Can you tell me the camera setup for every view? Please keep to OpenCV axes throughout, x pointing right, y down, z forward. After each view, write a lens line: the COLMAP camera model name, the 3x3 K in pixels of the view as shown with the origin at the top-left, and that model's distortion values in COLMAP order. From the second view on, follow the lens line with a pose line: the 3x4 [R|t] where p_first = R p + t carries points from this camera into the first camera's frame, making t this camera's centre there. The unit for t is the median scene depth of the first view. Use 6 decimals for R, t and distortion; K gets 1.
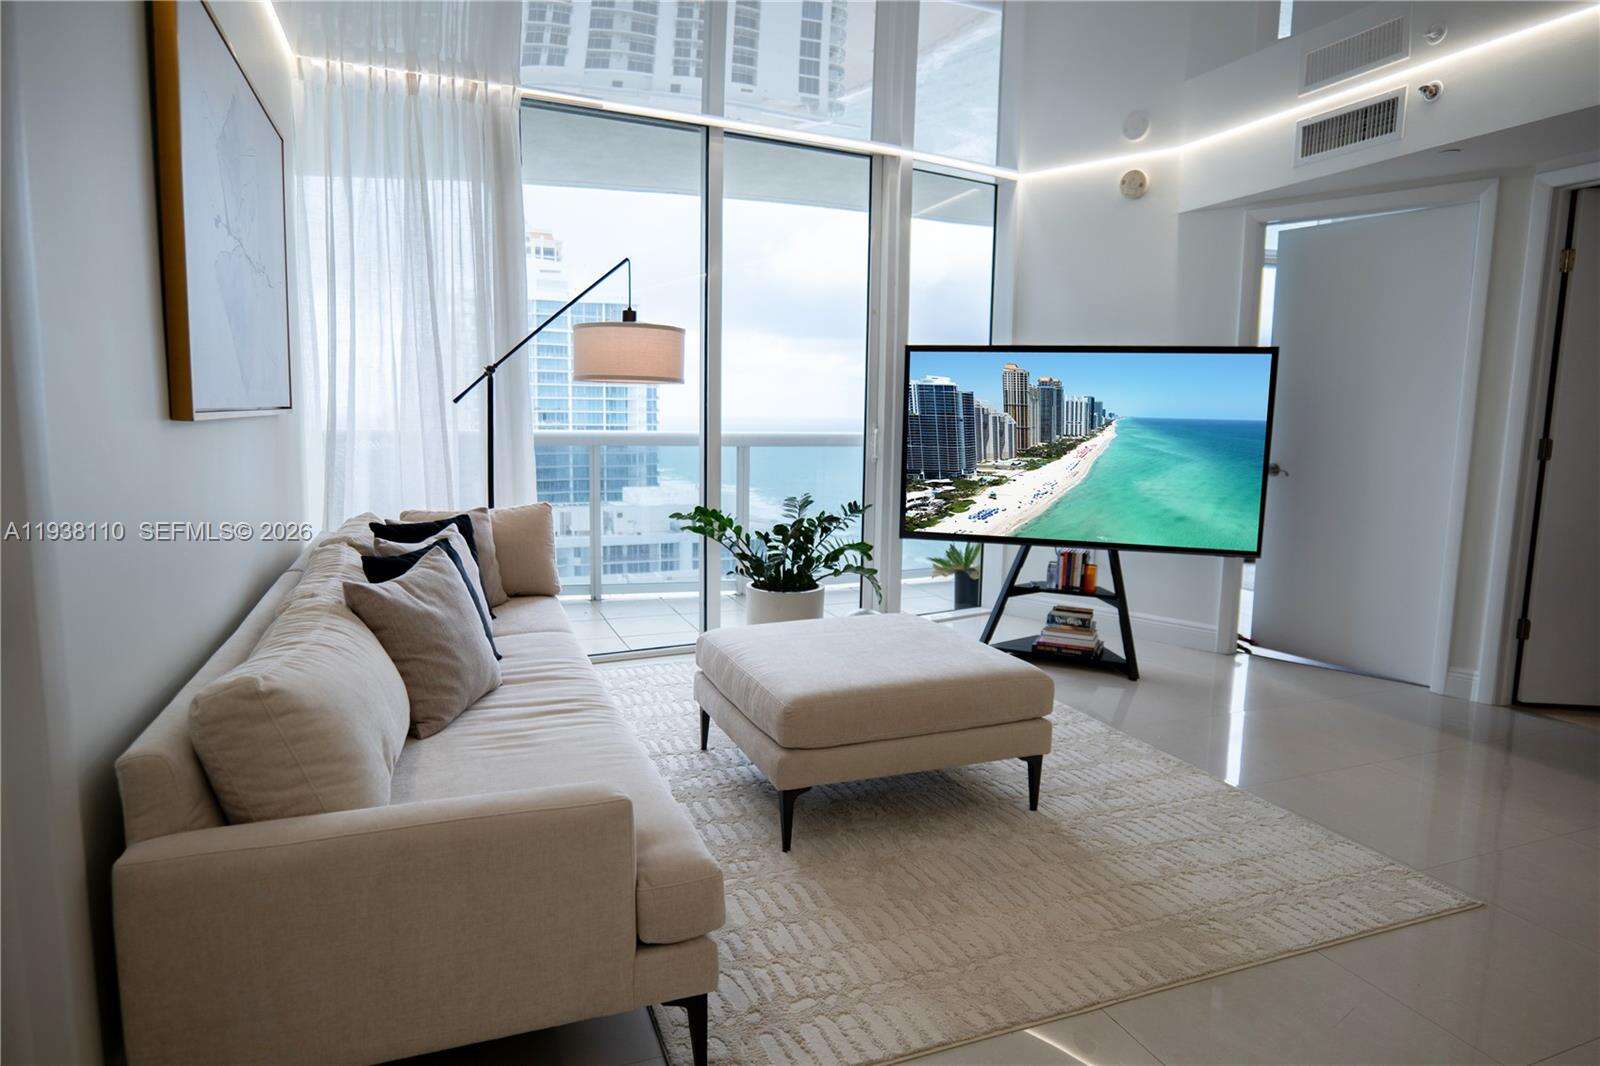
lens RADIAL K [[933.5, 0, 771.4], [0, 933.5, 535.4], [0, 0, 1]] dist [-0.029026, 0.018803]
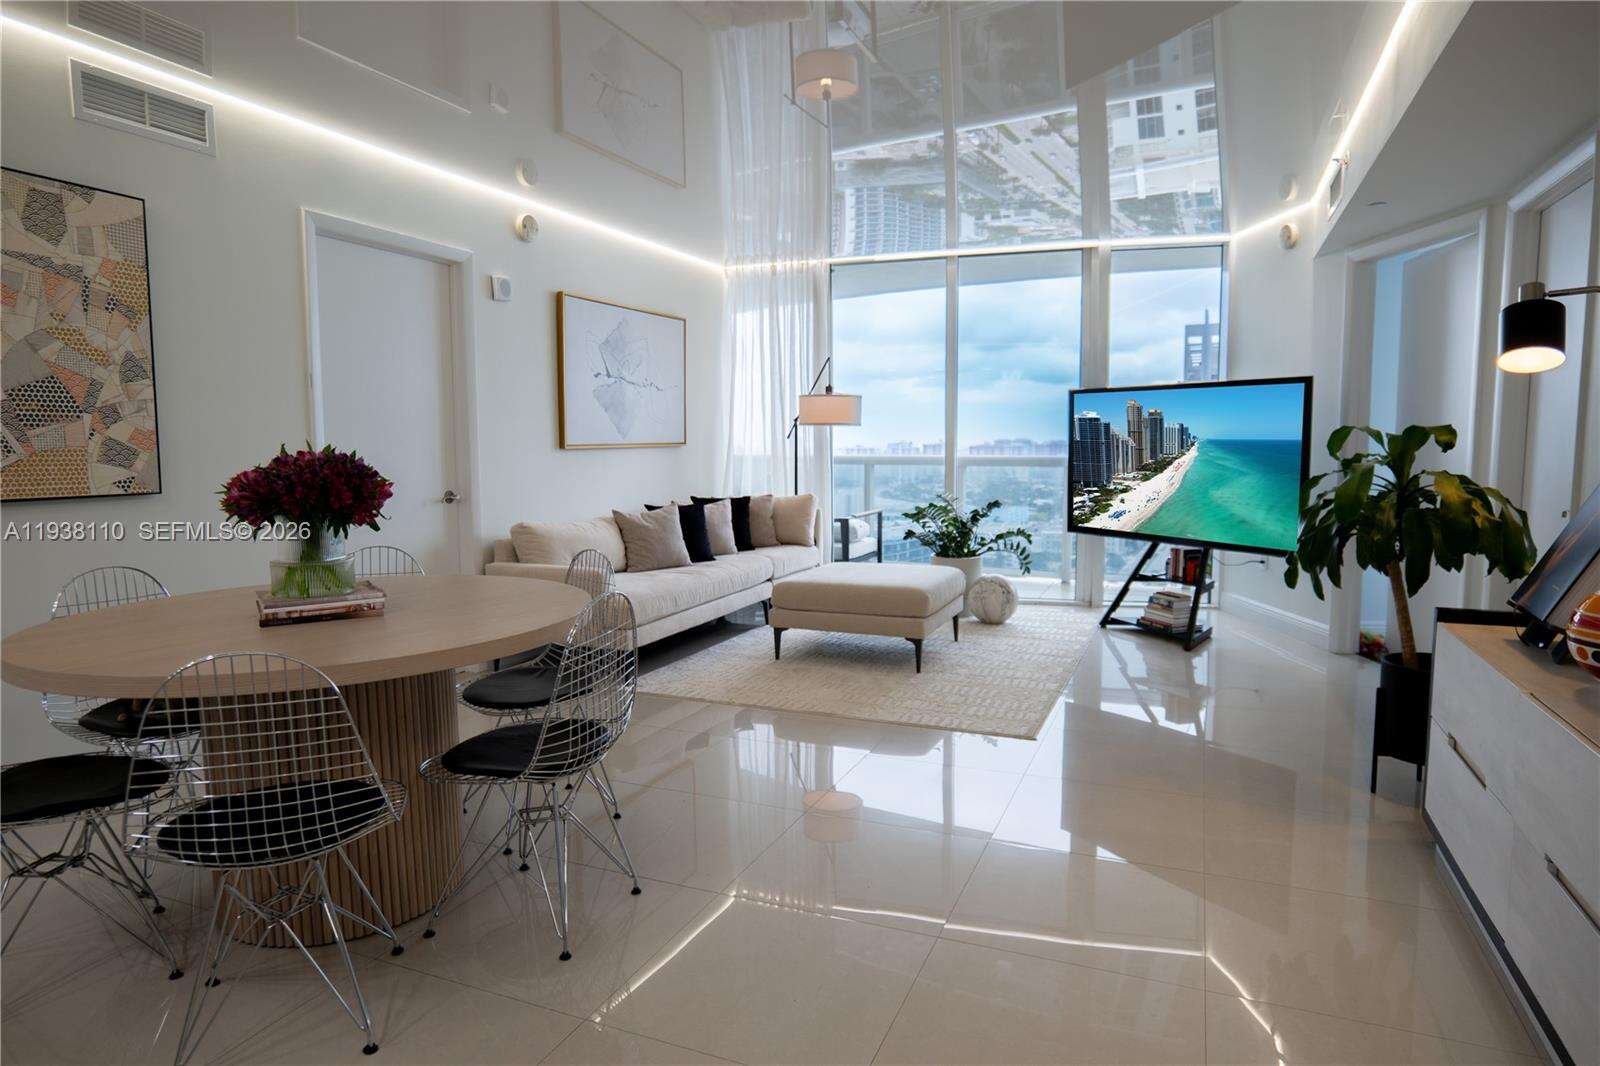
lens RADIAL K [[933.5, 0, 796.8], [0, 933.5, 536.2], [0, 0, 1]] dist [-0.029026, 0.018803]
pose [[0.729418, 0.052532, -0.682048, 0.810857], [-0.072853, 0.997342, -0.001097, 0.042826], [0.680177, 0.050490, 0.731307, -0.270832]]
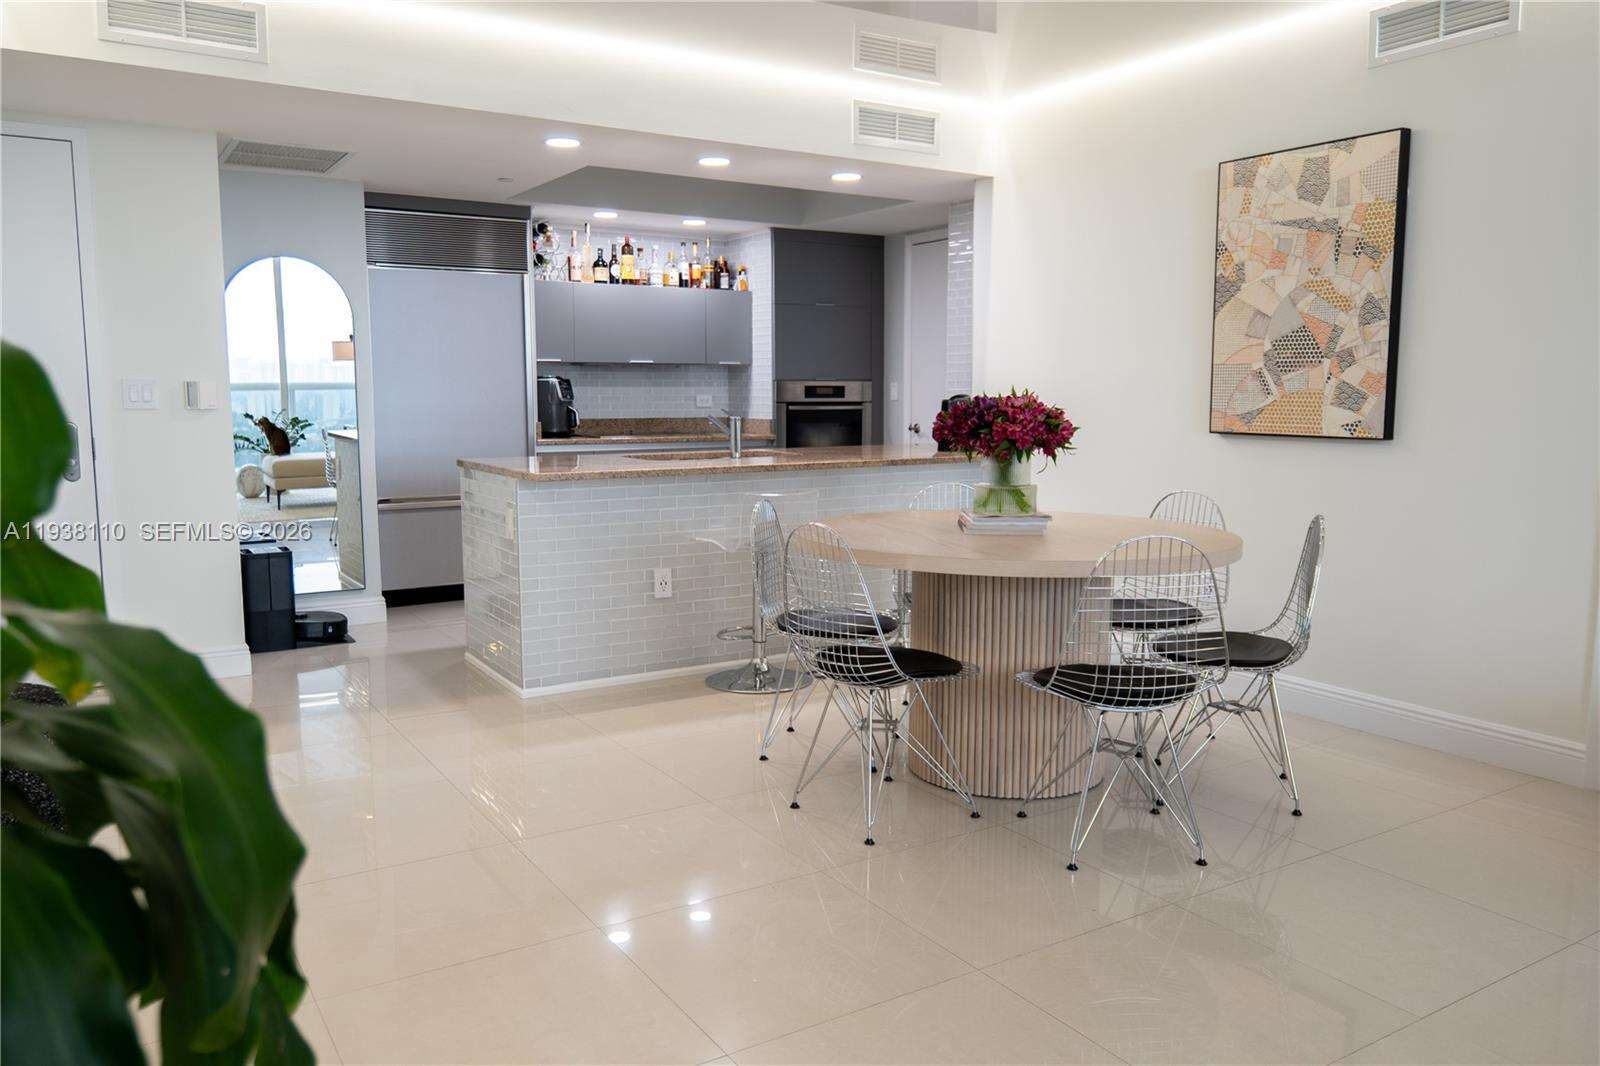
lens RADIAL K [[1181.7, 0, 812.6], [0, 1181.7, 530.5], [0, 0, 1]] dist [0.008666, 0.006319]
pose [[-0.975871, 0.010694, -0.218085, 0.553999], [-0.042951, 0.969883, 0.239756, -0.084912], [0.214081, 0.243338, -0.946021, 0.694484]]
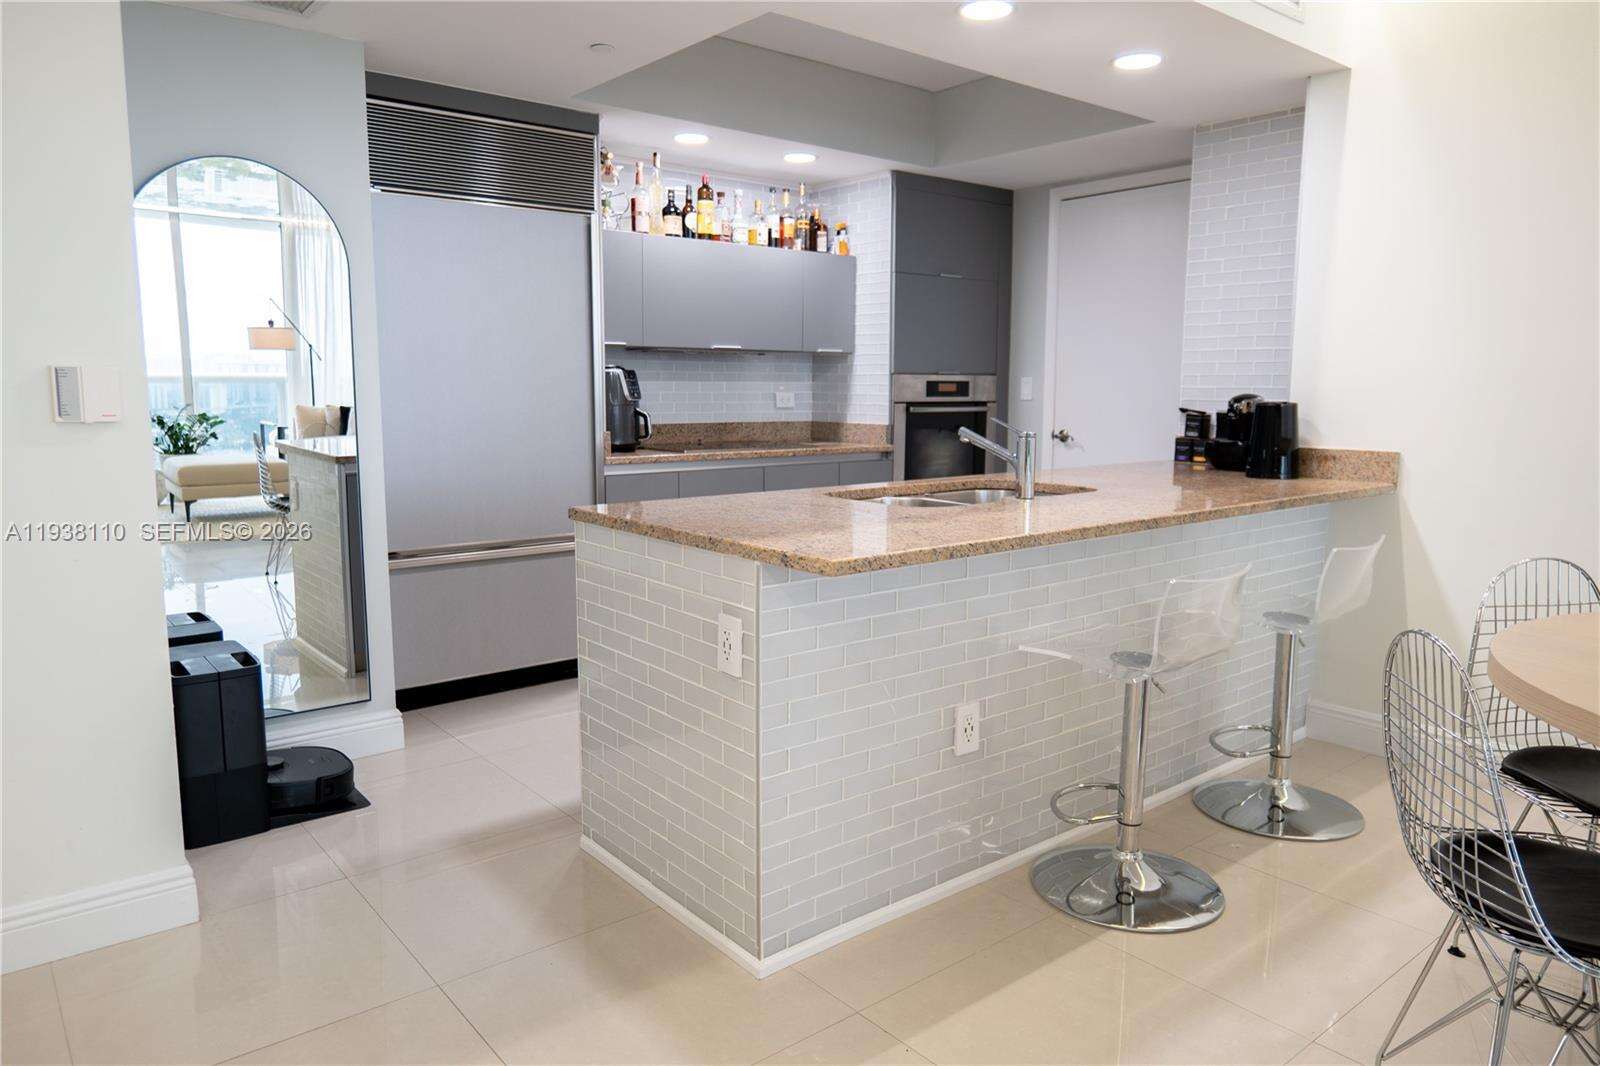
lens RADIAL K [[1053.8, 0, 807.6], [0, 1053.8, 533.0], [0, 0, 1]] dist [0.002624, -0.001127]
pose [[-0.941798, 0.027612, -0.335043, 0.711994], [-0.062167, 0.965128, 0.254291, -0.004809], [0.330381, 0.260320, -0.907239, 0.094504]]
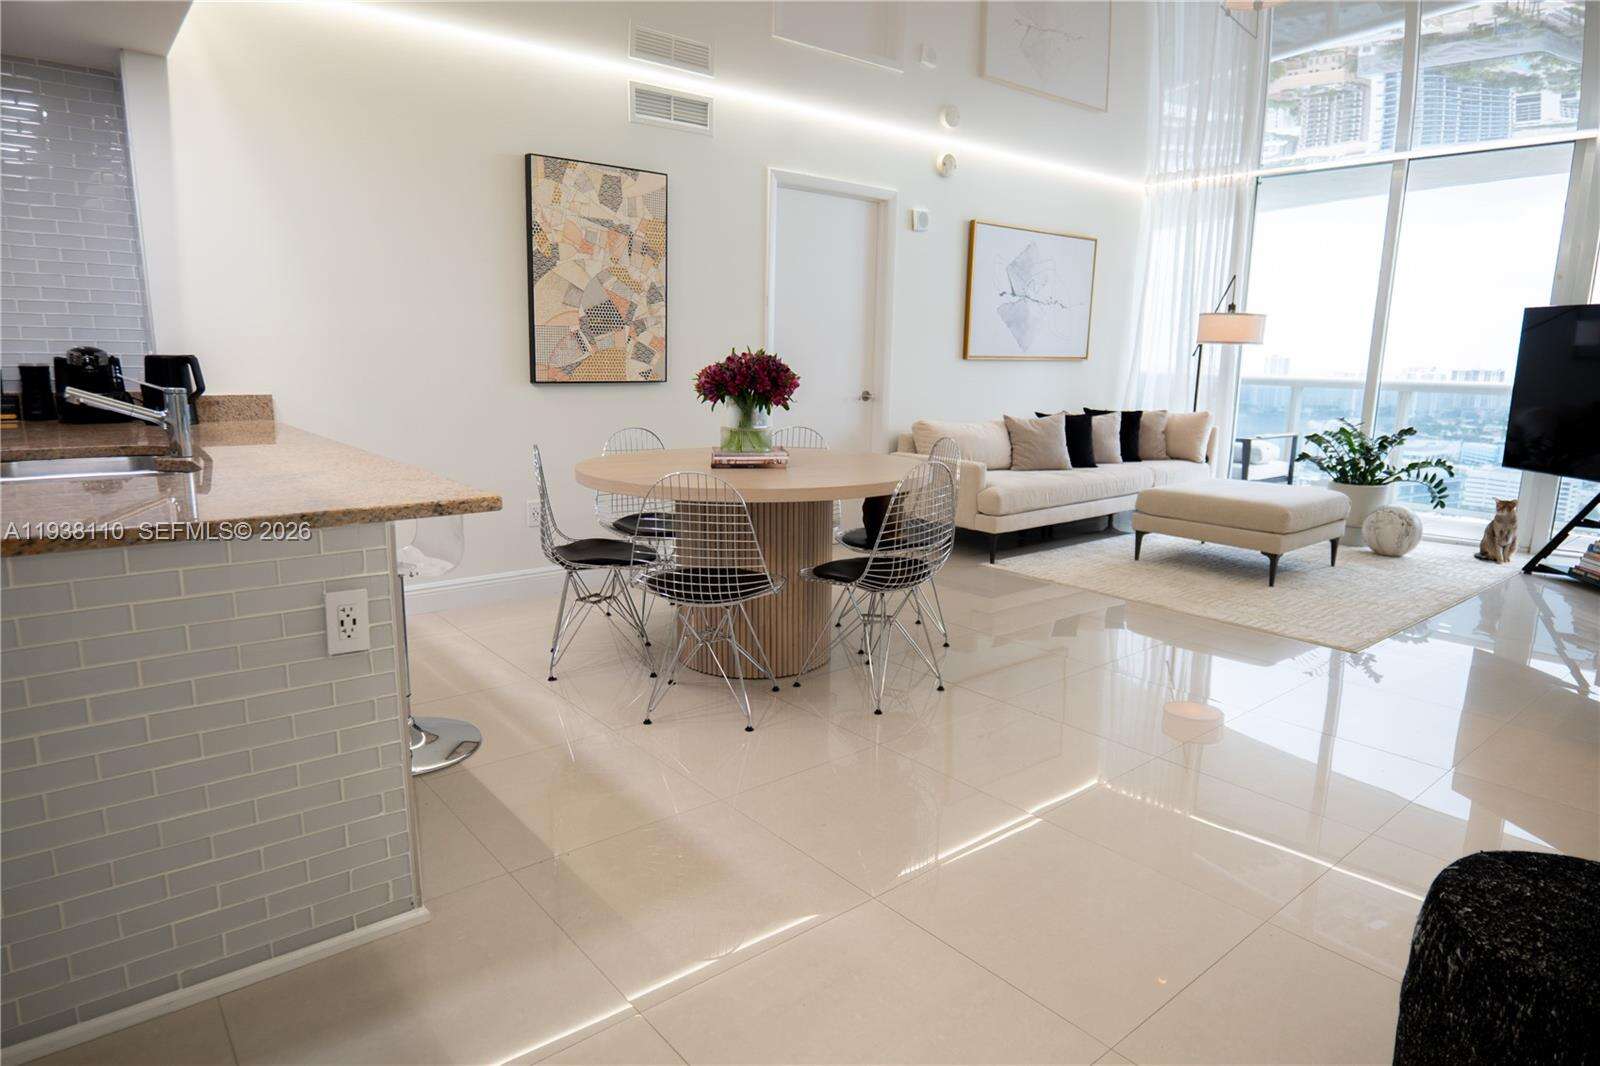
lens RADIAL K [[933.5, 0, 804.4], [0, 933.5, 529.5], [0, 0, 1]] dist [-0.029026, 0.018803]
pose [[0.340408, 0.167279, -0.925278, 1.011049], [-0.132290, 0.982780, 0.129005, 0.052583], [0.930925, 0.078491, 0.356676, -0.299576]]
